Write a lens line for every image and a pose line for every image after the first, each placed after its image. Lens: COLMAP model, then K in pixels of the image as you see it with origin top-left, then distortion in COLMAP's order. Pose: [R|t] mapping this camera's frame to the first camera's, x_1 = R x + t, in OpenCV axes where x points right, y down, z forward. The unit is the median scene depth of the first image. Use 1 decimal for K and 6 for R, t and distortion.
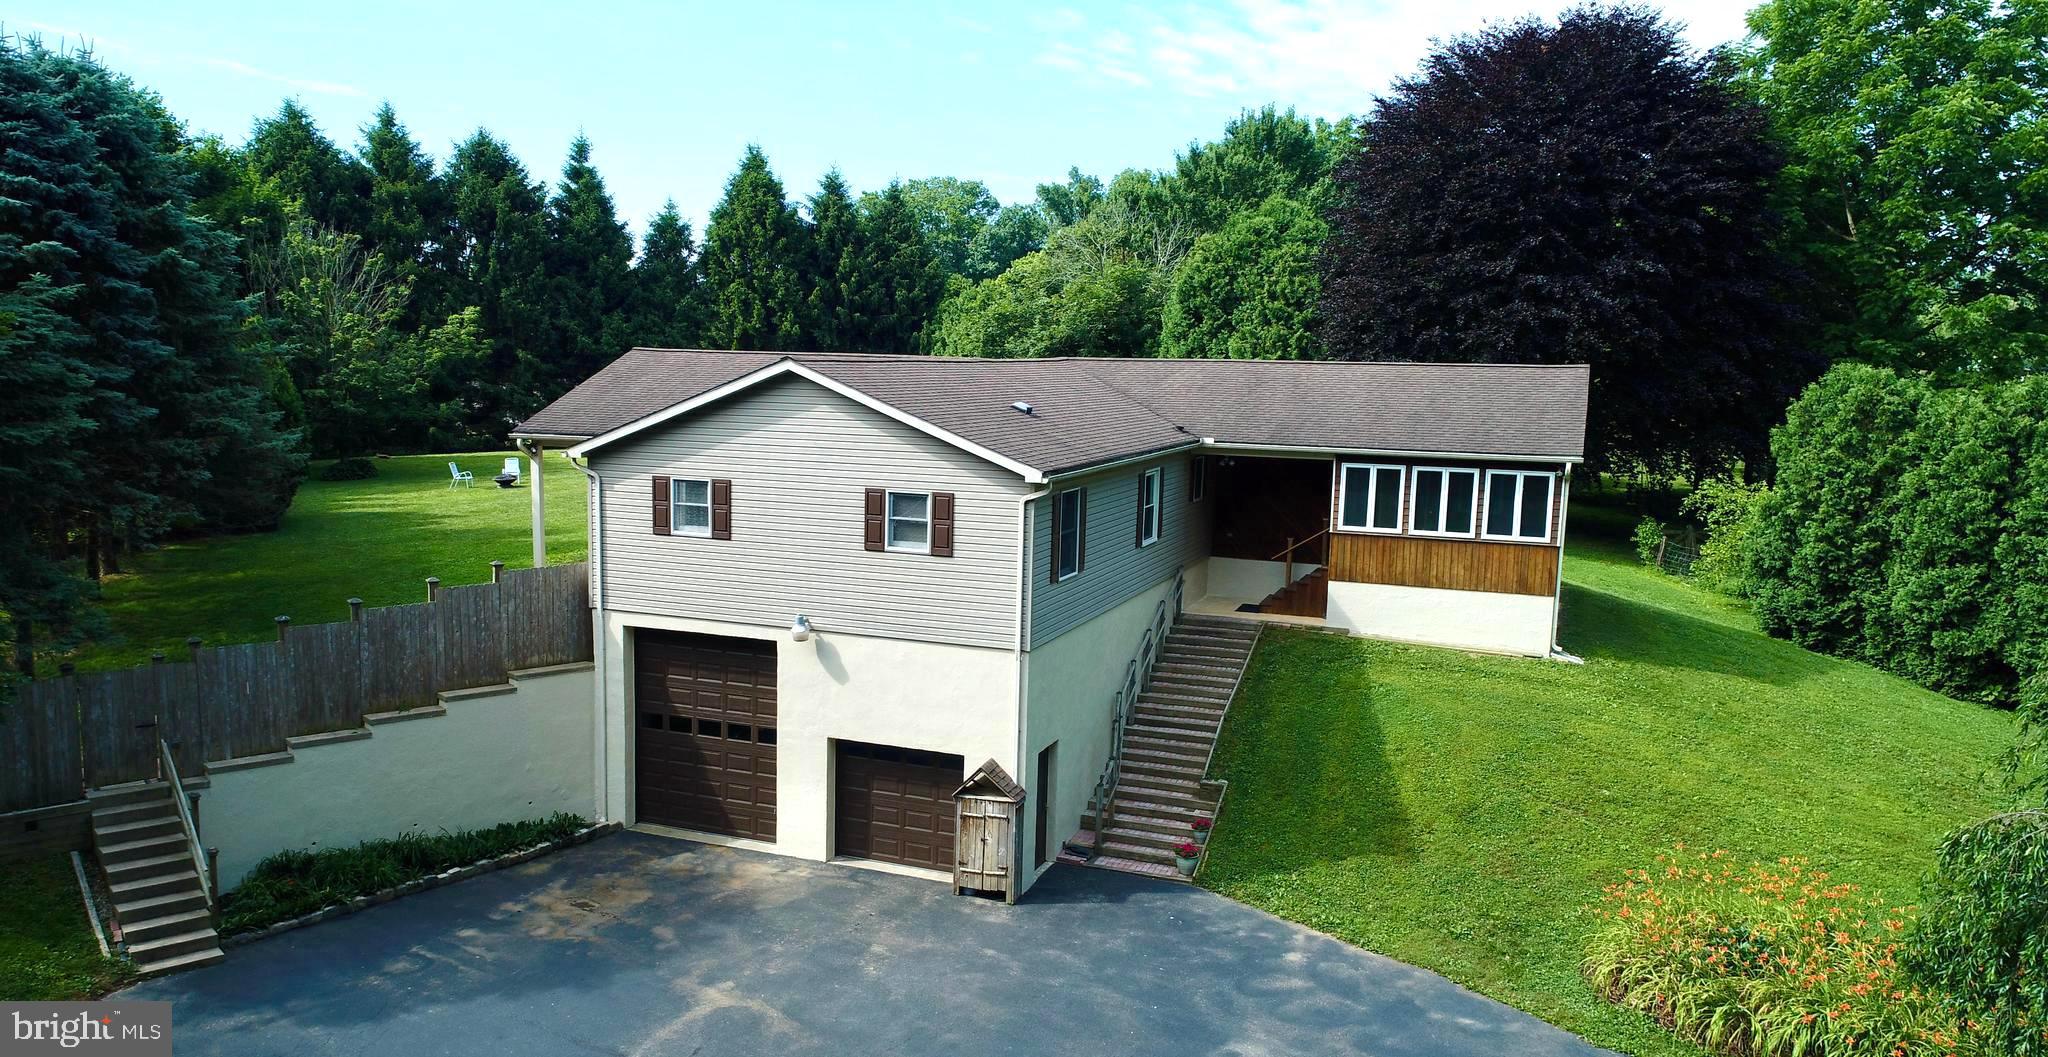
lens RADIAL K [[1505.2, 0, 920.6], [0, 1505.2, 552.6], [0, 0, 1]] dist [-0.000948, 0.001120]
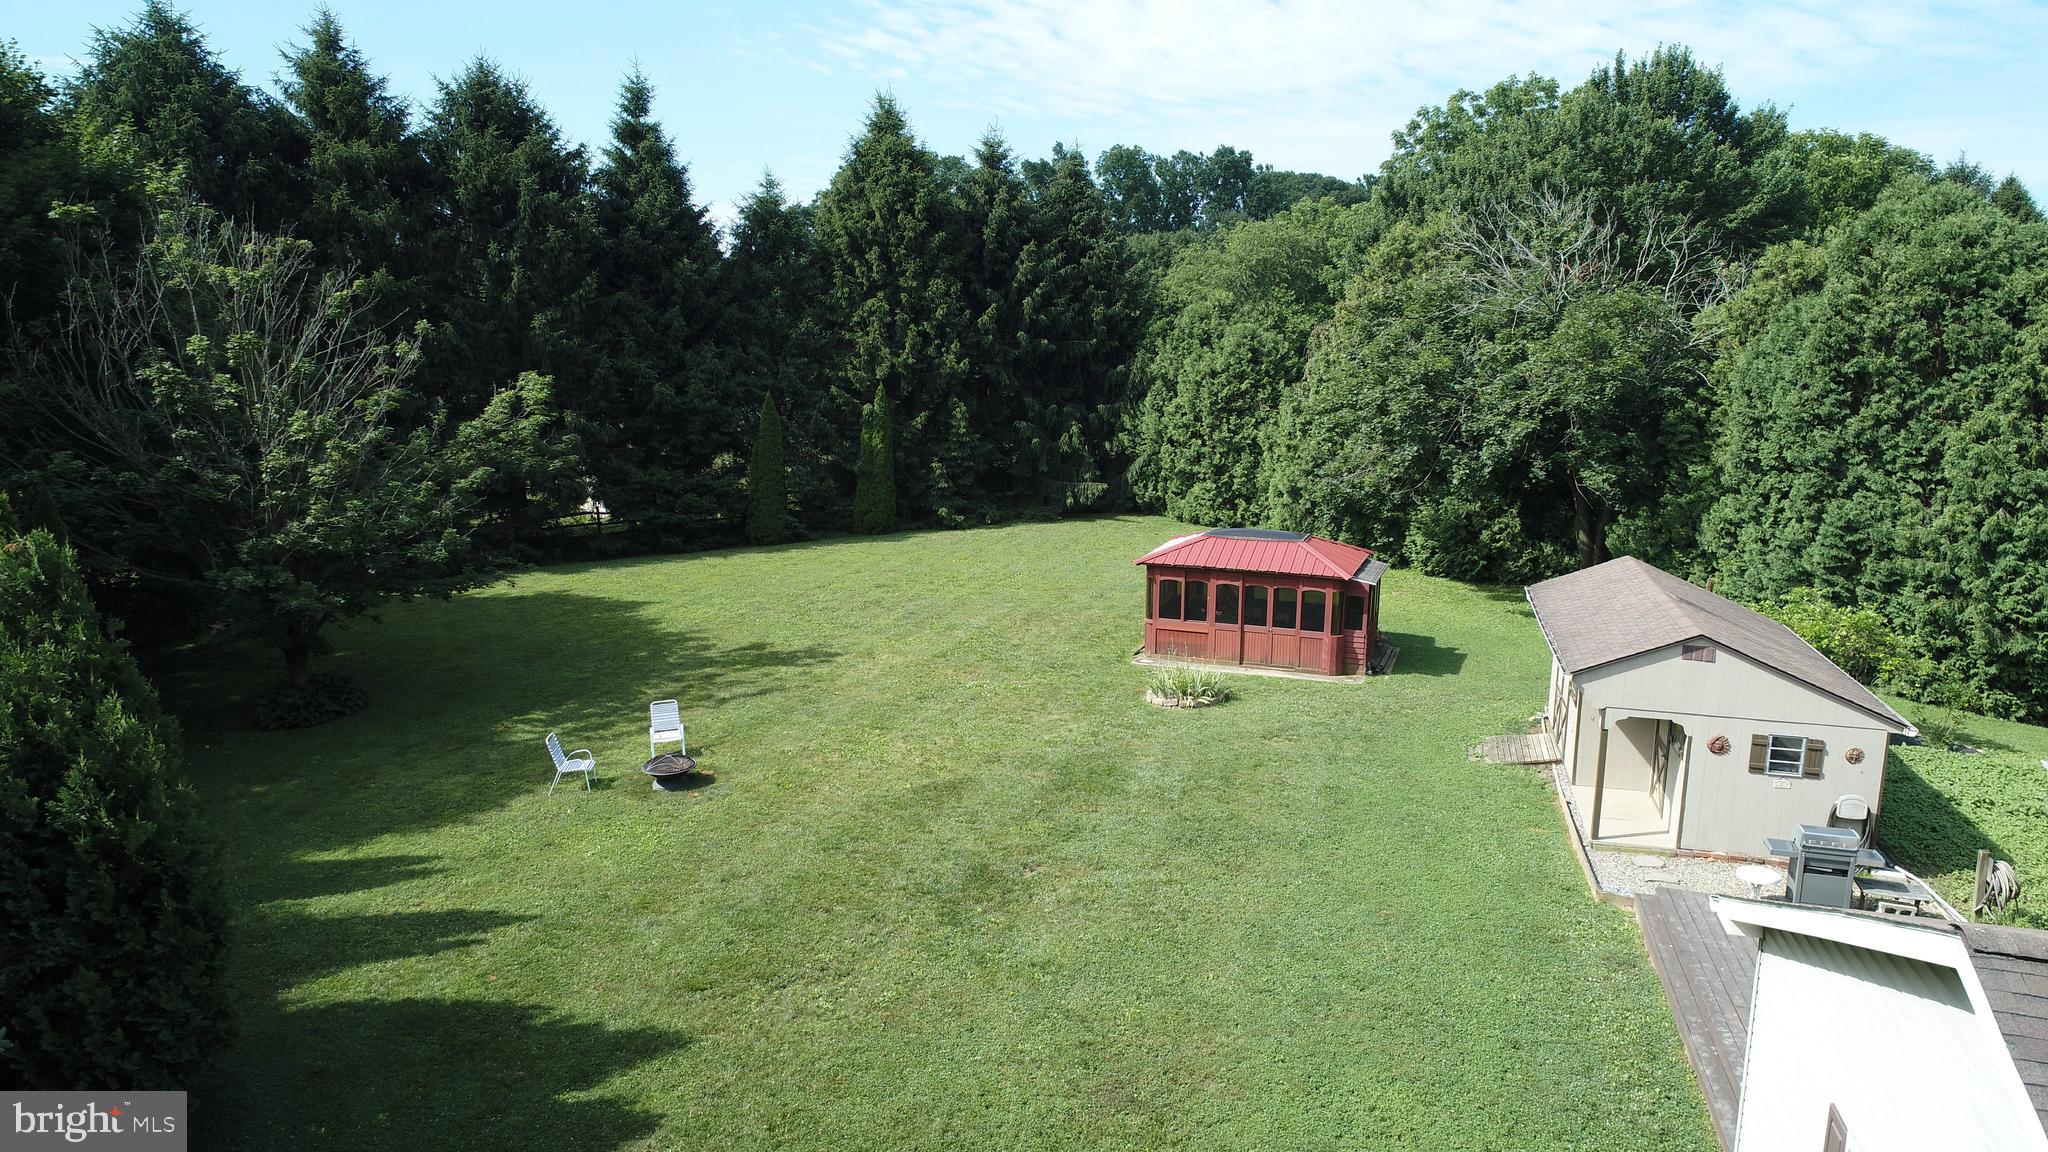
lens RADIAL K [[1374.3, 0, 1024.0], [0, 1374.3, 576.0], [0, 0, 1]] dist [0.001921, -0.002503]
pose [[0.989880, -0.030959, 0.138491, -0.150621], [0.023531, 0.998212, 0.054954, -0.088023], [-0.139945, -0.051139, 0.988838, 0.375029]]
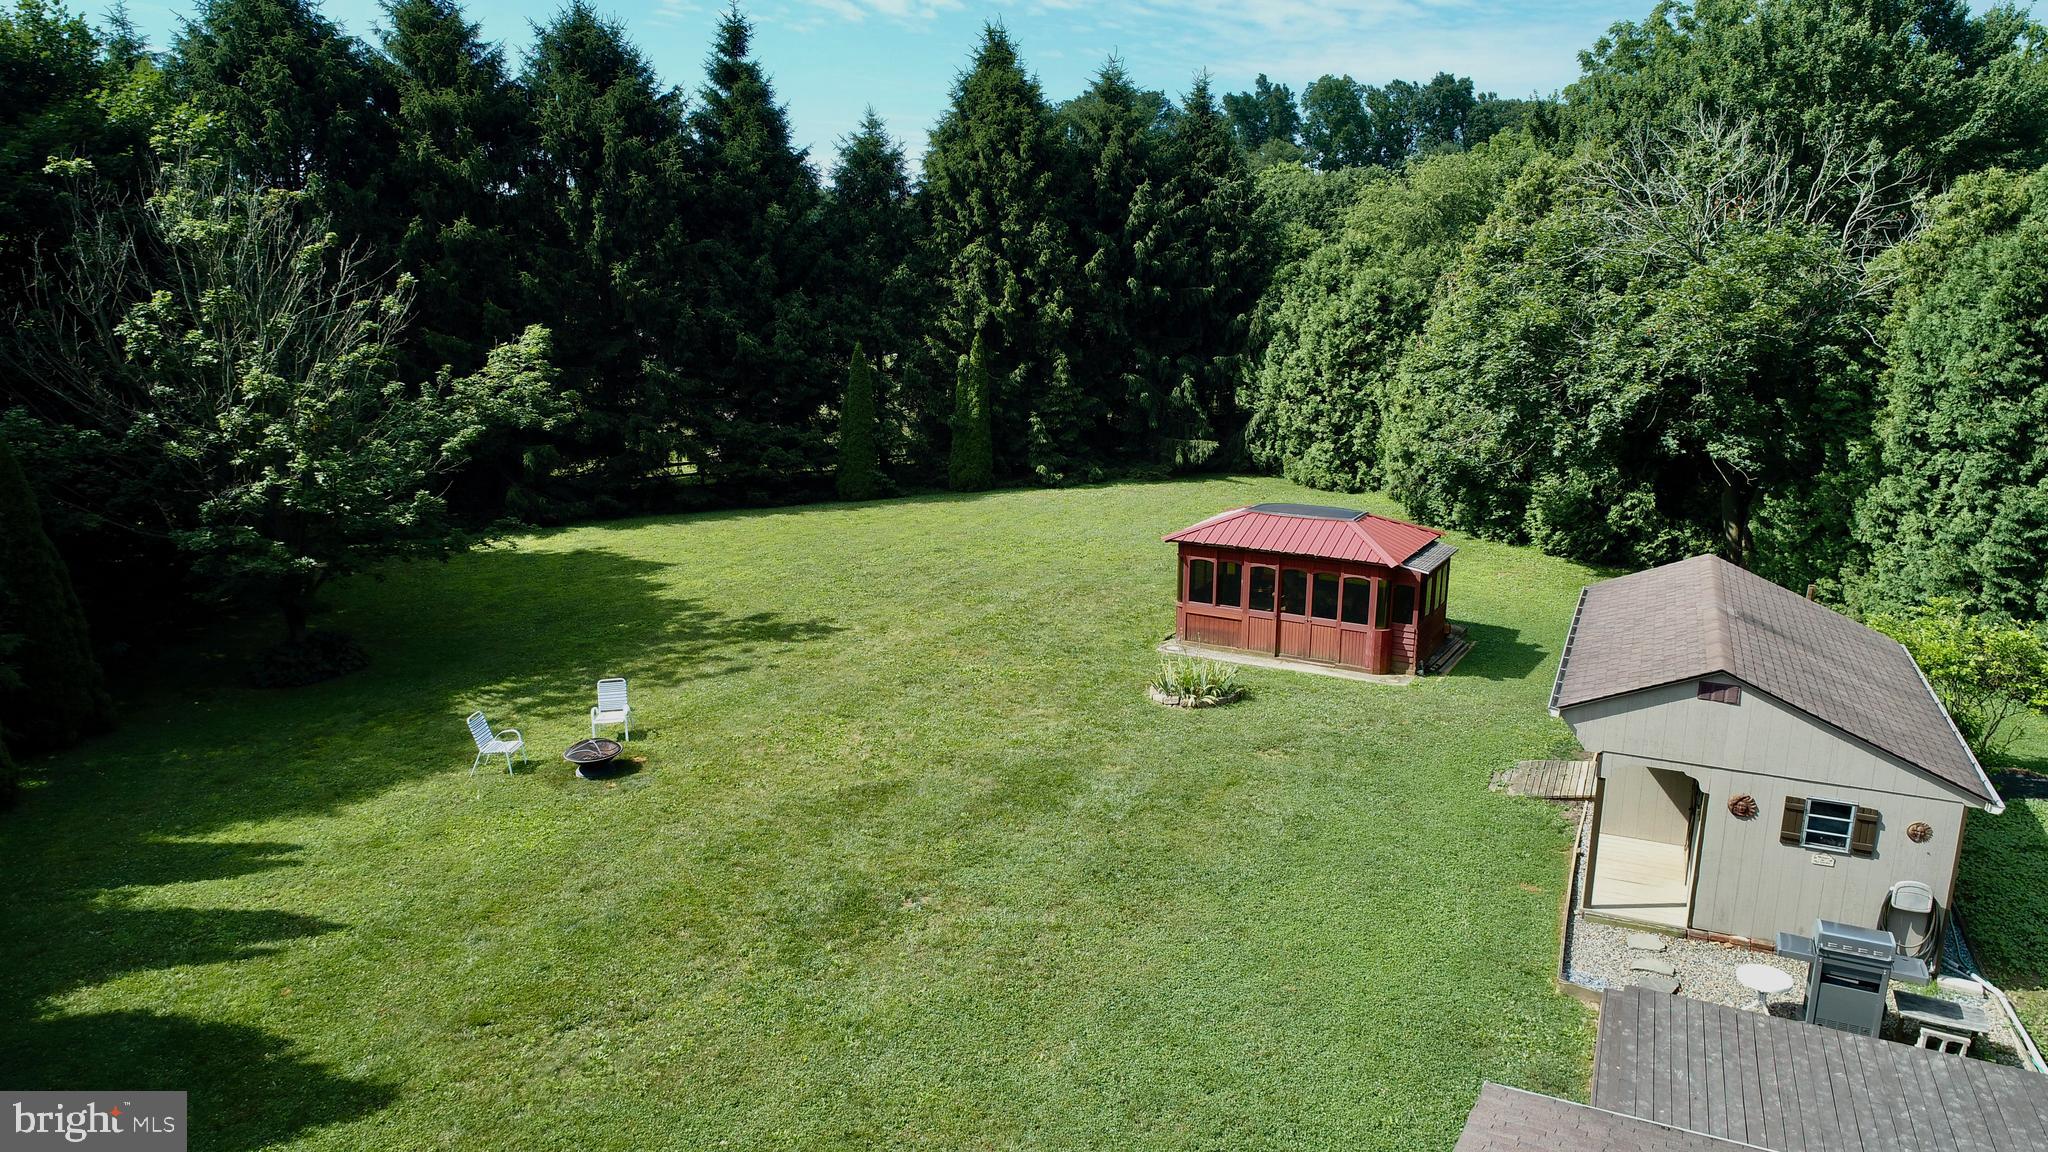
lens RADIAL K [[1374.3, 0, 1024.0], [0, 1374.3, 576.0], [0, 0, 1]] dist [0.001921, -0.002503]
pose [[0.999807, -0.005697, -0.018798, -0.093892], [0.007437, 0.995557, 0.093867, -0.093776], [0.018180, -0.093988, 0.995407, 0.403675]]
